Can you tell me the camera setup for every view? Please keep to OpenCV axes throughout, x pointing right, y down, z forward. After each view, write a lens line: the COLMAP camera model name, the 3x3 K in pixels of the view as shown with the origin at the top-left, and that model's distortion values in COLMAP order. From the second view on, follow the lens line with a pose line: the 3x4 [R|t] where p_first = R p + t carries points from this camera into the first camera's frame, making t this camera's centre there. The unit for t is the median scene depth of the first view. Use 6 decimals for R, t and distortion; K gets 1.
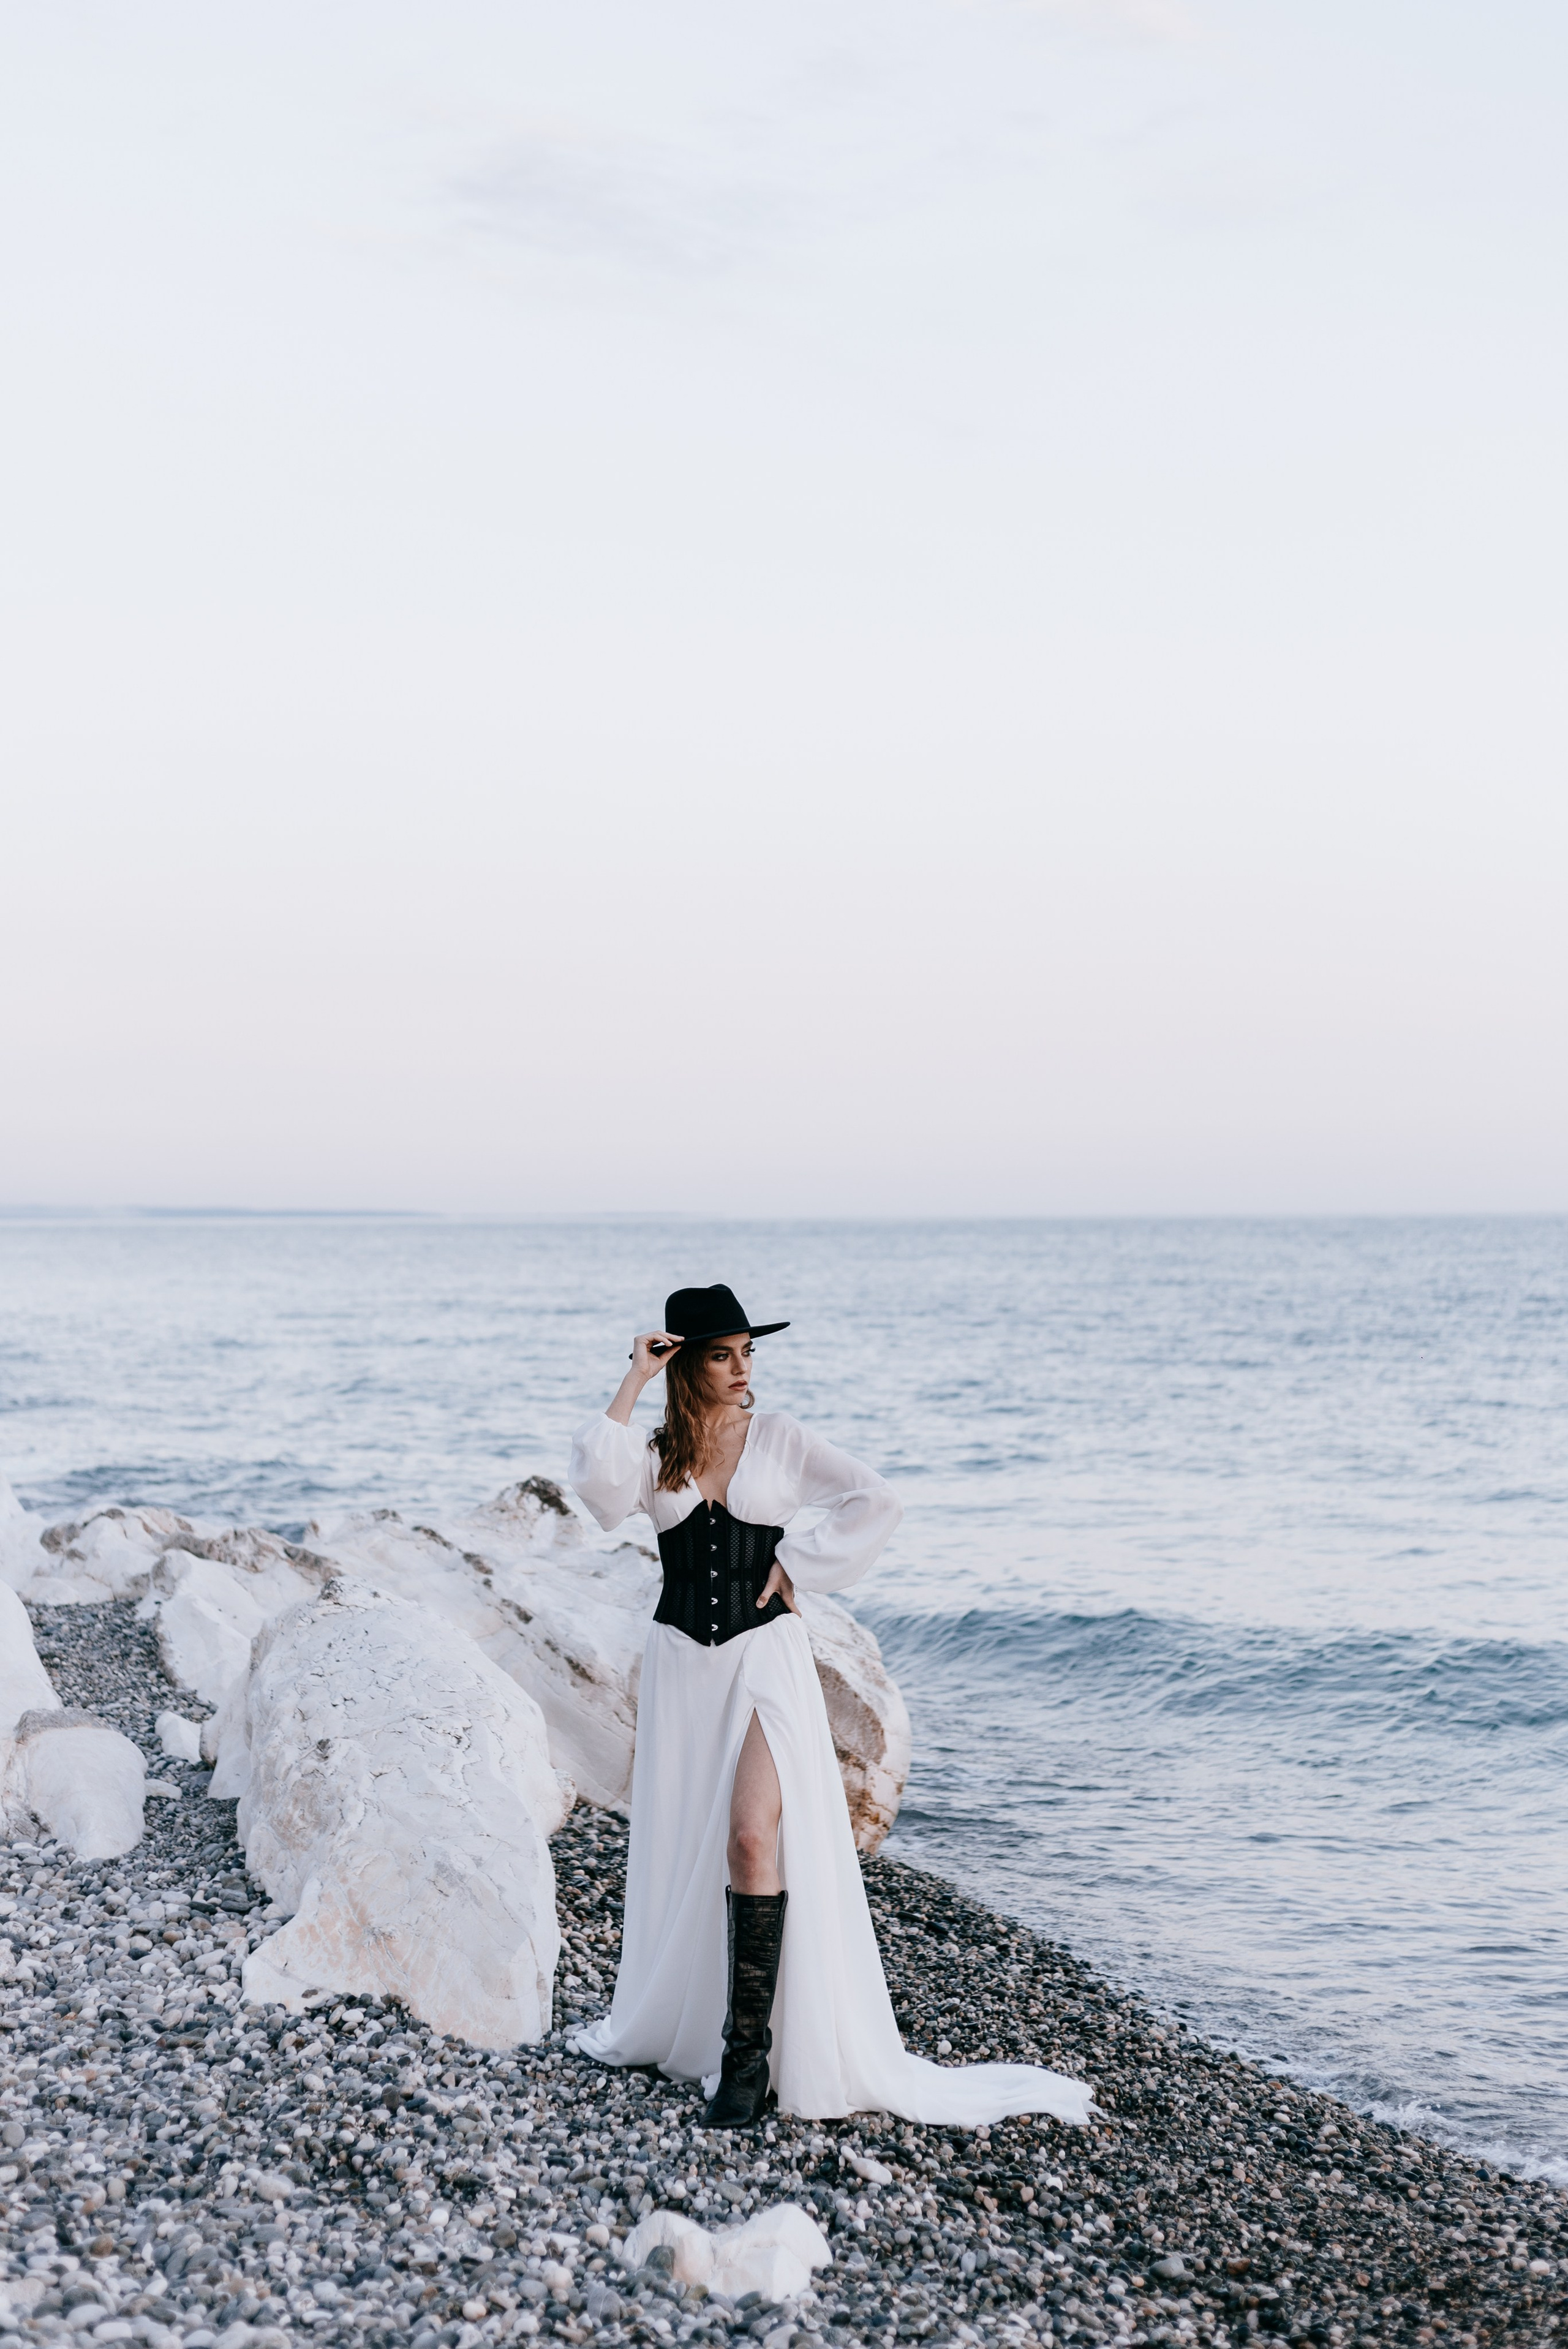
lens RADIAL K [[3372.1, 0, 767.0], [0, 3372.1, 1145.3], [0, 0, 1]] dist [0.000178, 0.041737]
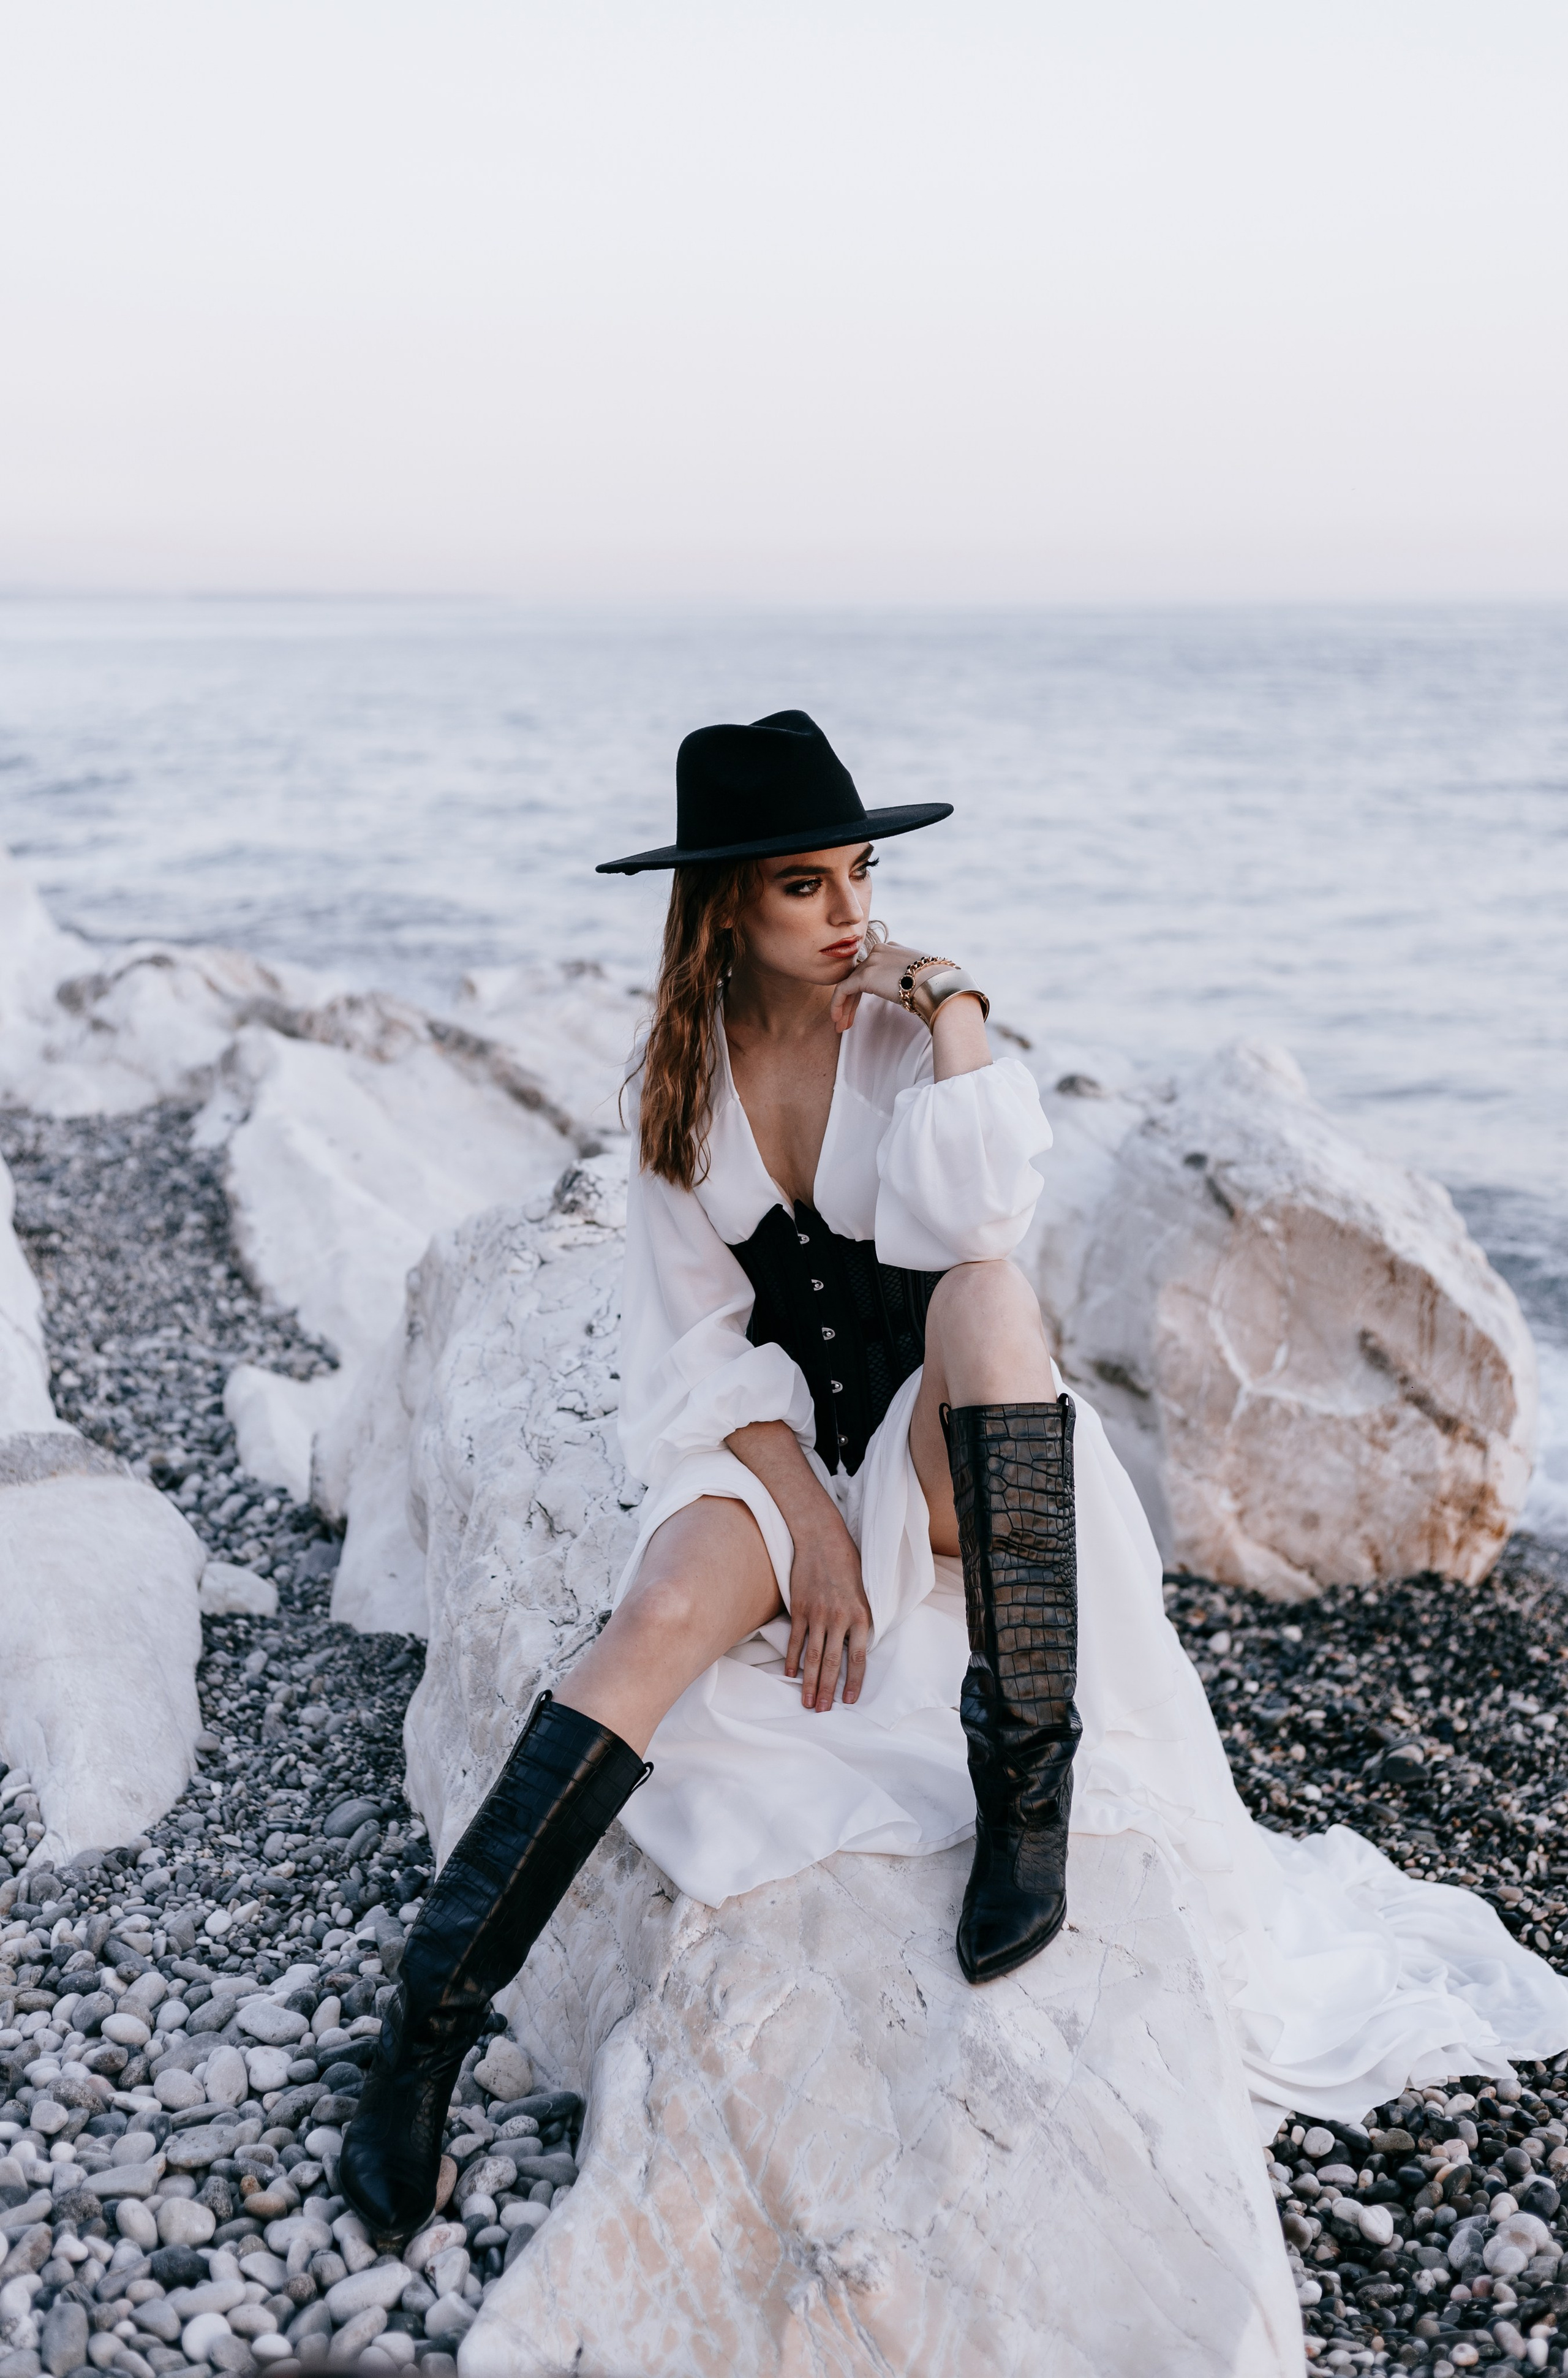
lens RADIAL K [[3342.0, 0, 784.0], [0, 3342.0, 1189.0], [0, 0, 1]] dist [0.002146, 0.016042]
pose [[0.999842, 0.002114, -0.017667, -0.112705], [0.001374, 0.980779, 0.195117, 0.048321], [0.017740, -0.195110, 0.980621, 0.661196]]
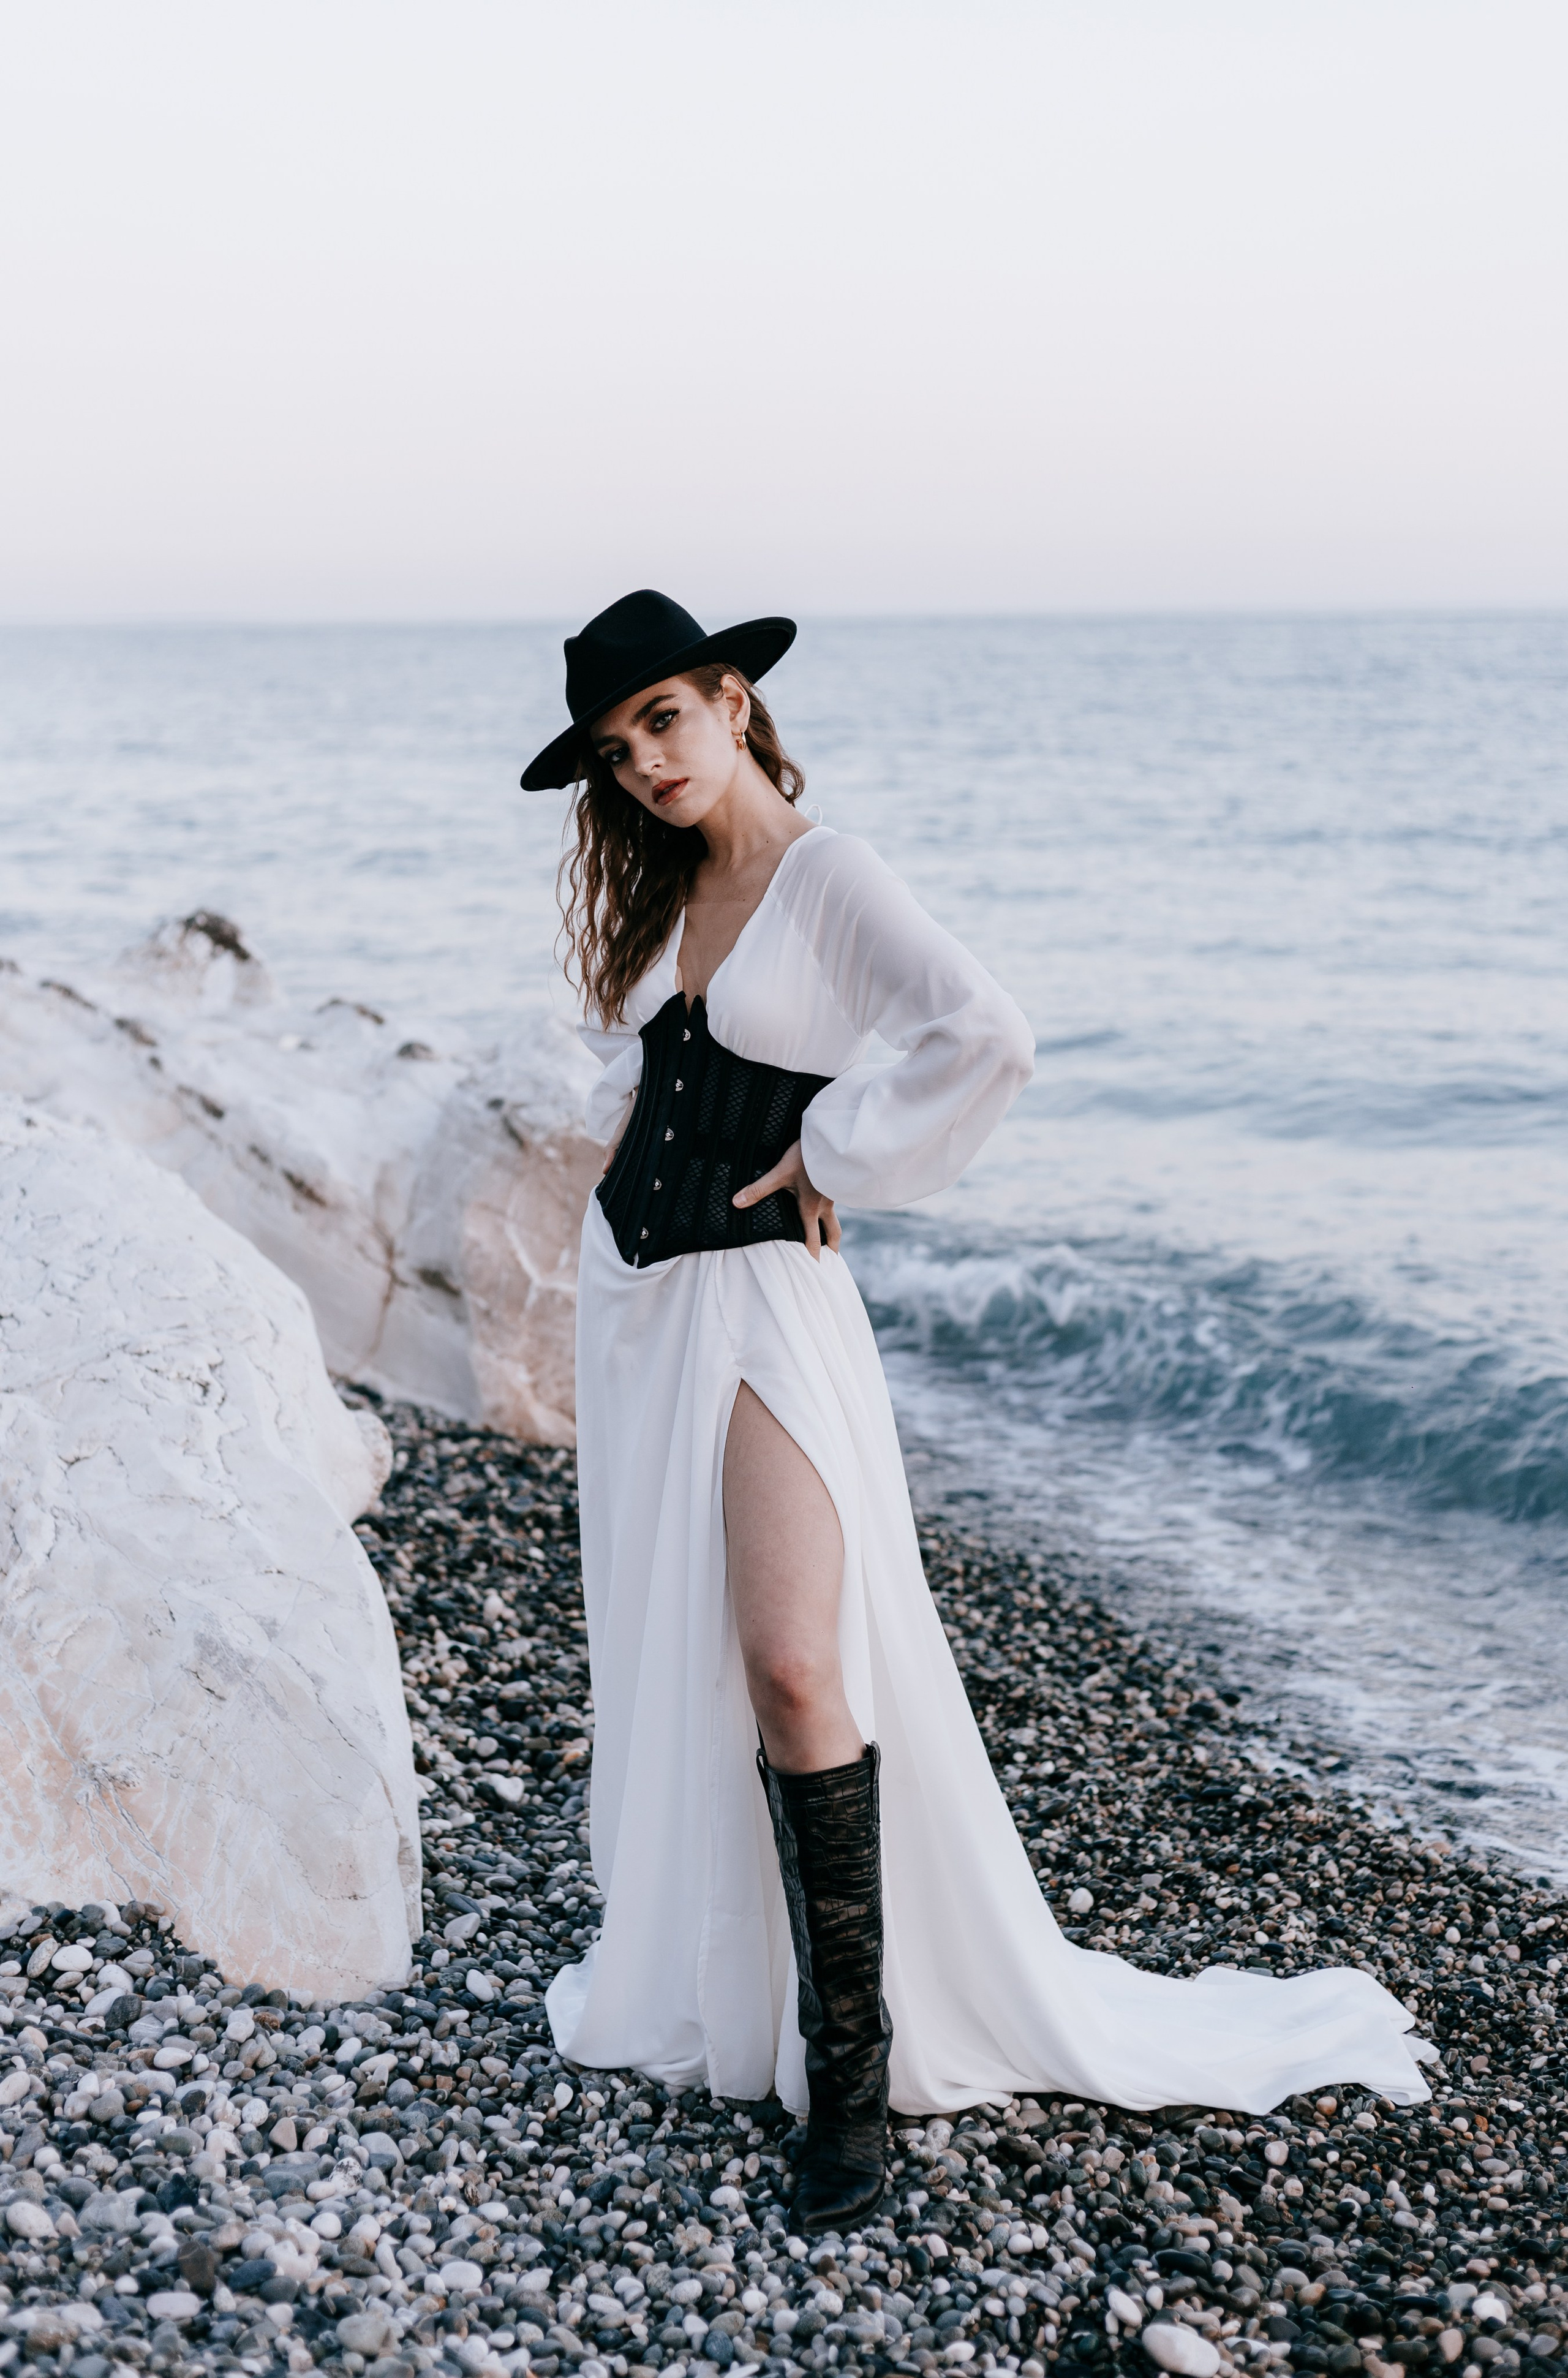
lens RADIAL K [[3310.9, 0, 744.7], [0, 3310.9, 1185.7], [0, 0, 1]] dist [0.020474, -0.069833]
pose [[0.992092, -0.027509, 0.122463, -0.073703], [0.003689, 0.981656, 0.190625, 0.034018], [-0.125461, -0.188666, 0.973994, 0.468128]]
